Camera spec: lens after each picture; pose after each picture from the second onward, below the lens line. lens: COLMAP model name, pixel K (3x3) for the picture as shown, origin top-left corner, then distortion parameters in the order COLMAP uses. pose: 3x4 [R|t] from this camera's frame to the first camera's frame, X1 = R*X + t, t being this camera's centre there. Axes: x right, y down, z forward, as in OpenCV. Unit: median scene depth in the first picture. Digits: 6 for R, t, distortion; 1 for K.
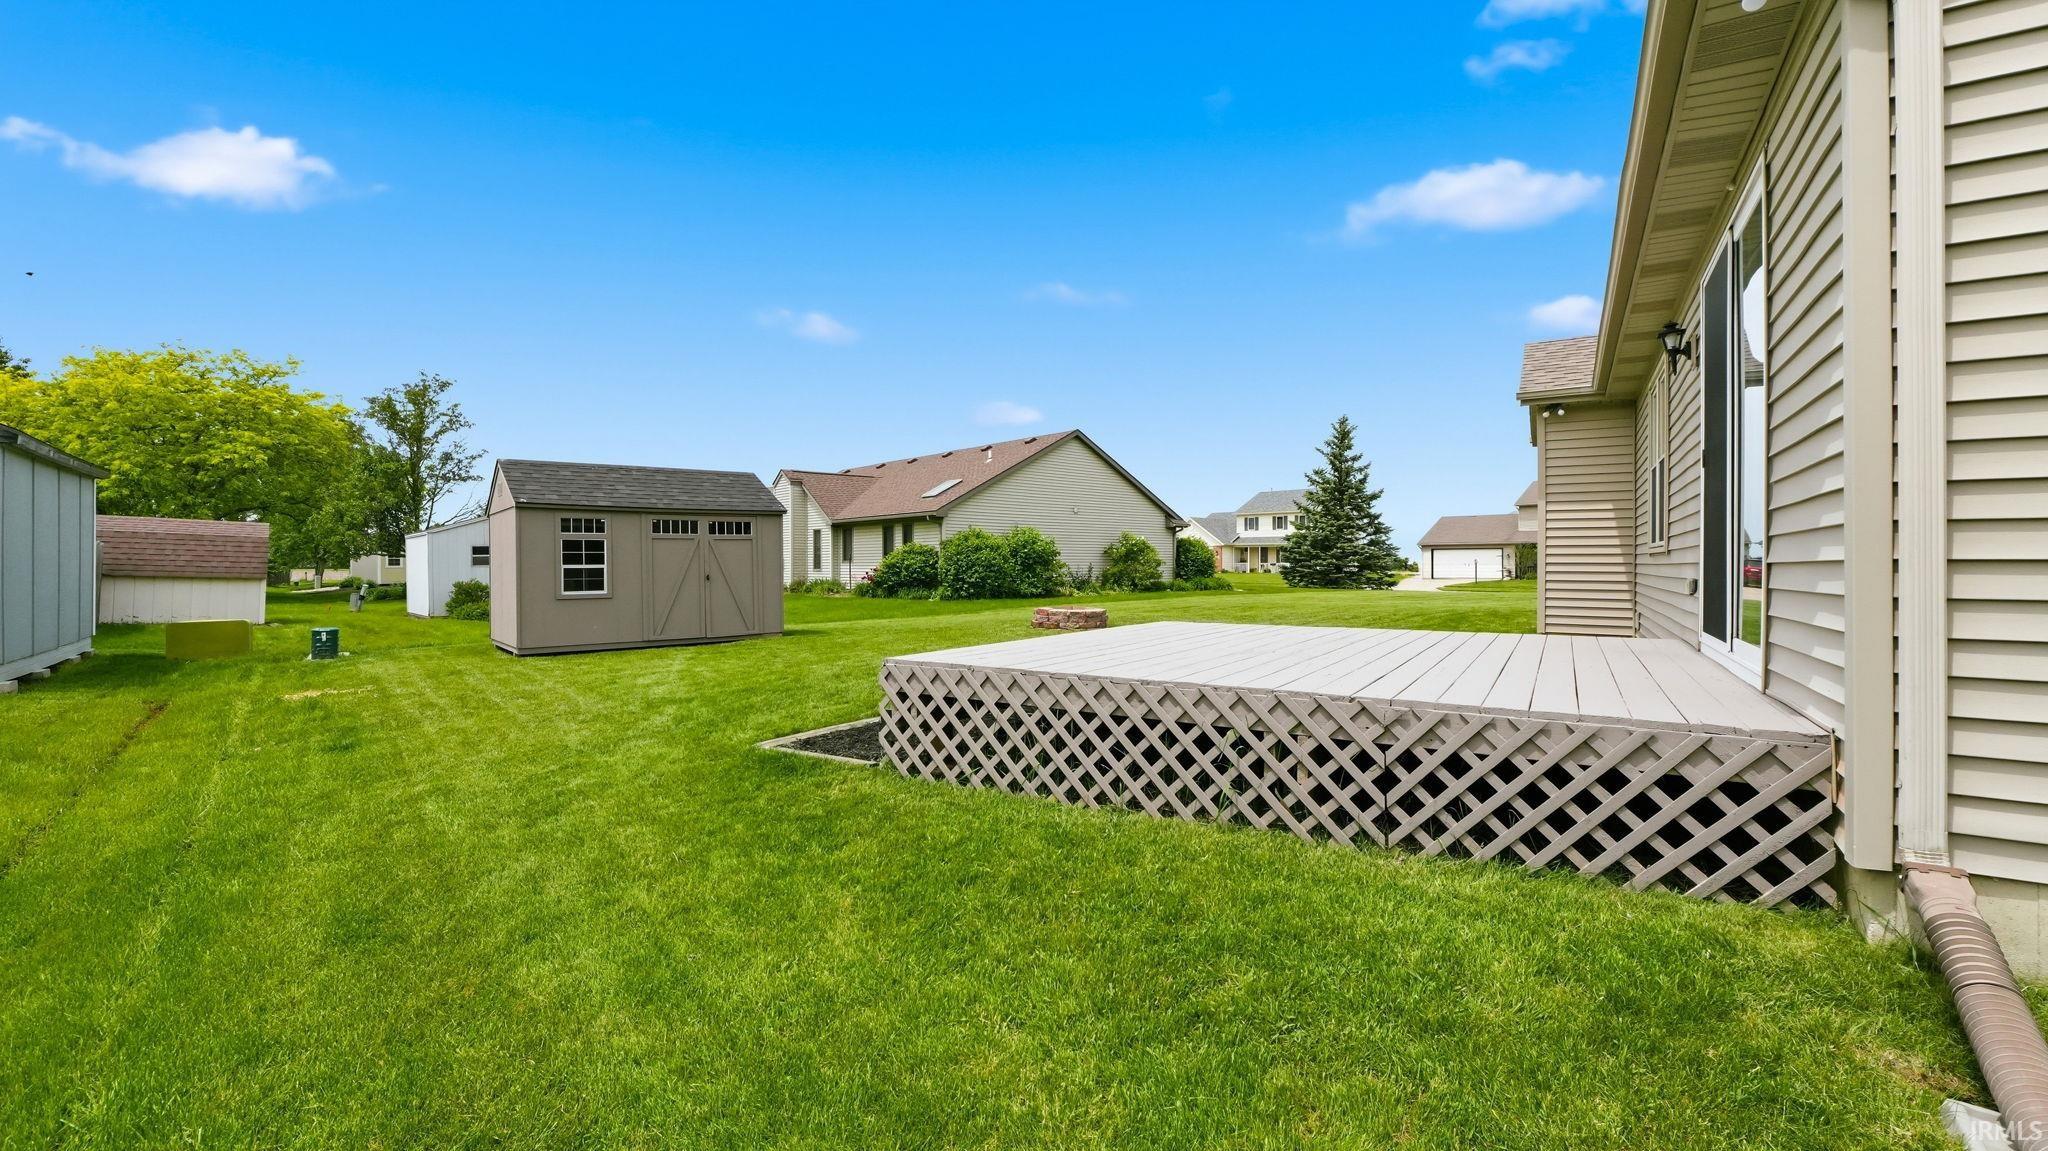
lens RADIAL K [[855.5, 0, 1024.0], [0, 855.5, 575.5], [0, 0, 1]] dist [-0.002903, -0.000689]
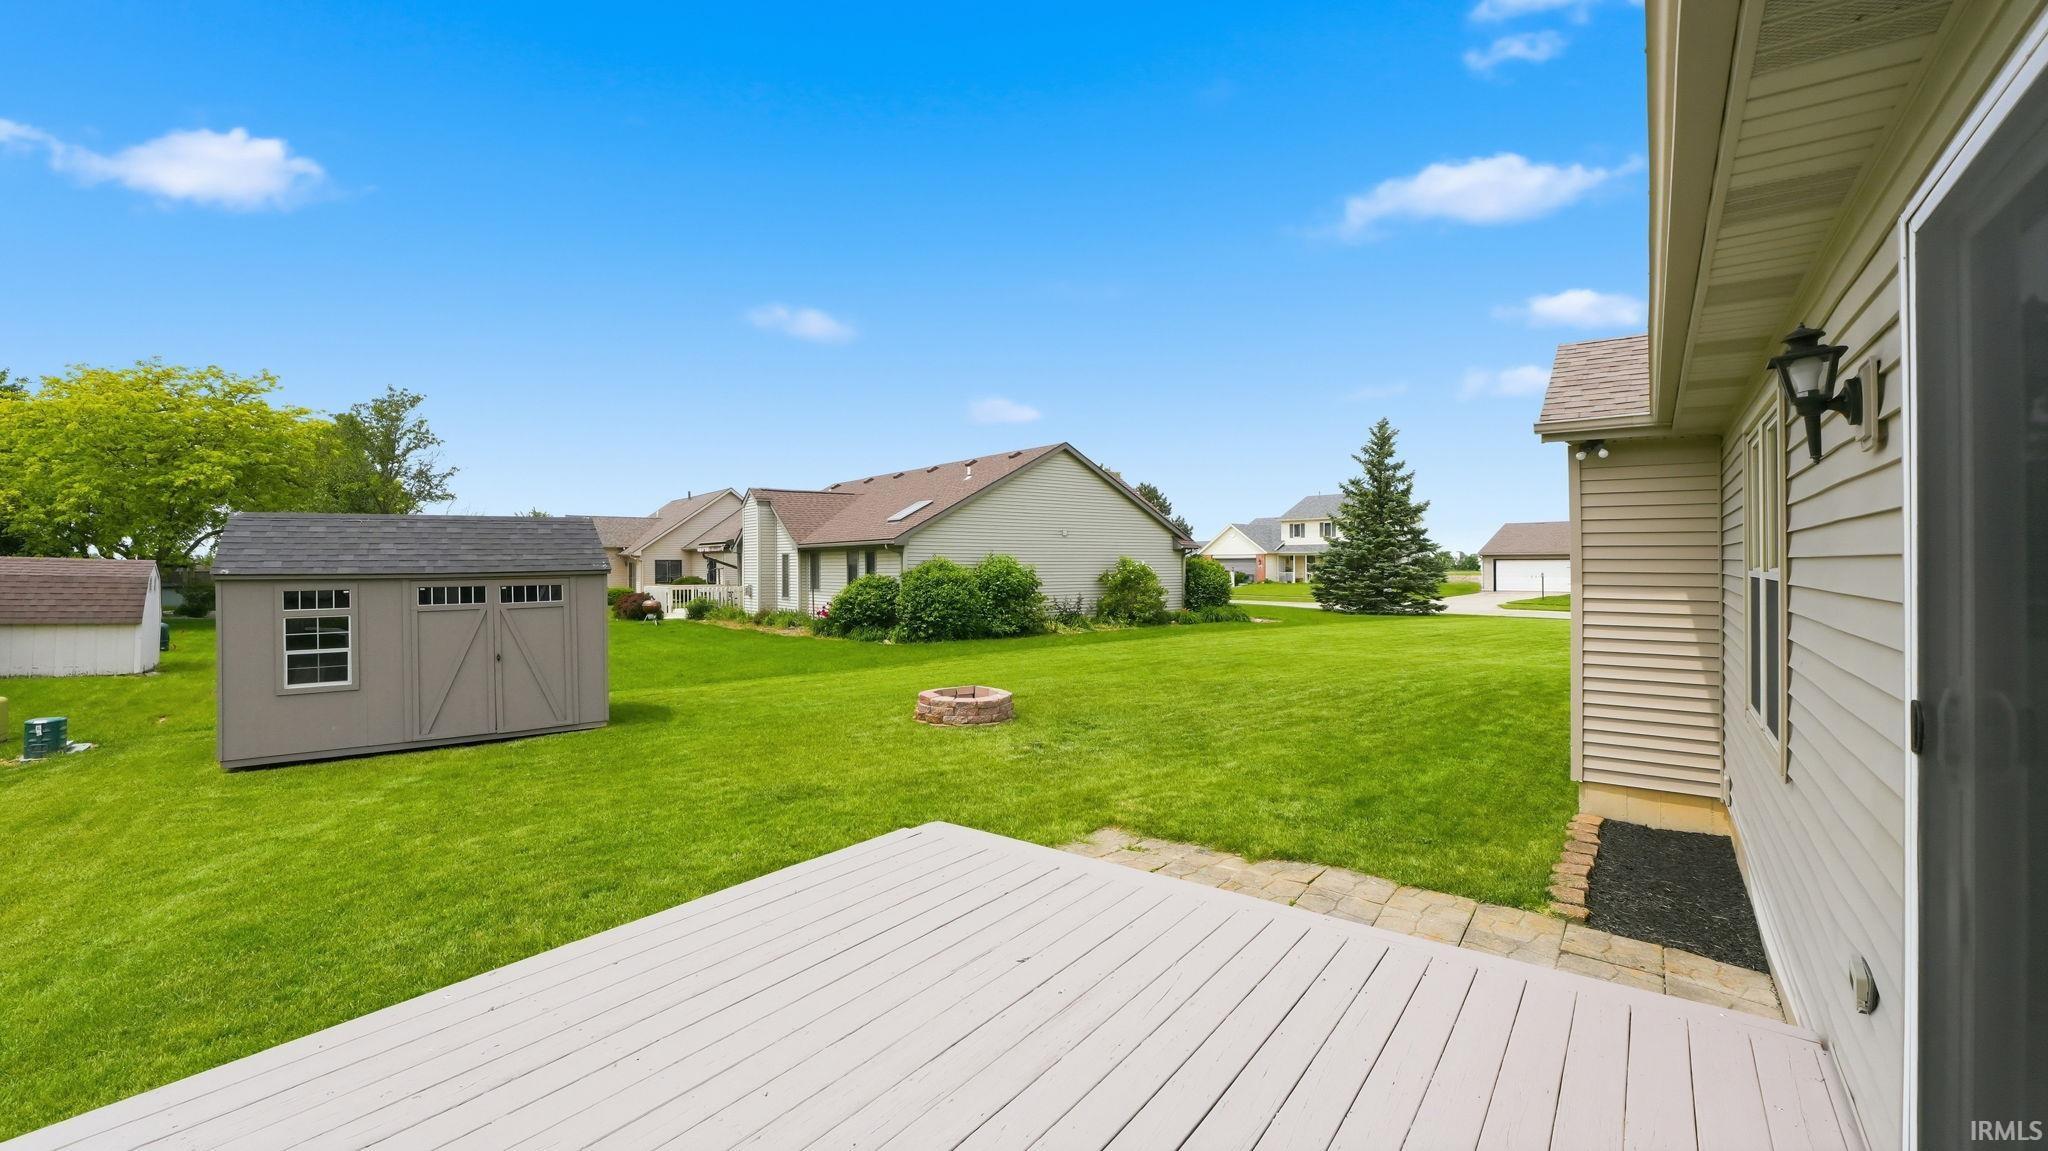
lens RADIAL K [[865.7, 0, 1026.4], [0, 865.7, 563.0], [0, 0, 1]] dist [-0.001207, 0.000031]
pose [[0.998095, -0.003451, -0.061605, 0.074500], [0.002603, 0.999901, -0.013844, -0.032387], [0.061646, 0.013657, 0.998005, 0.102145]]
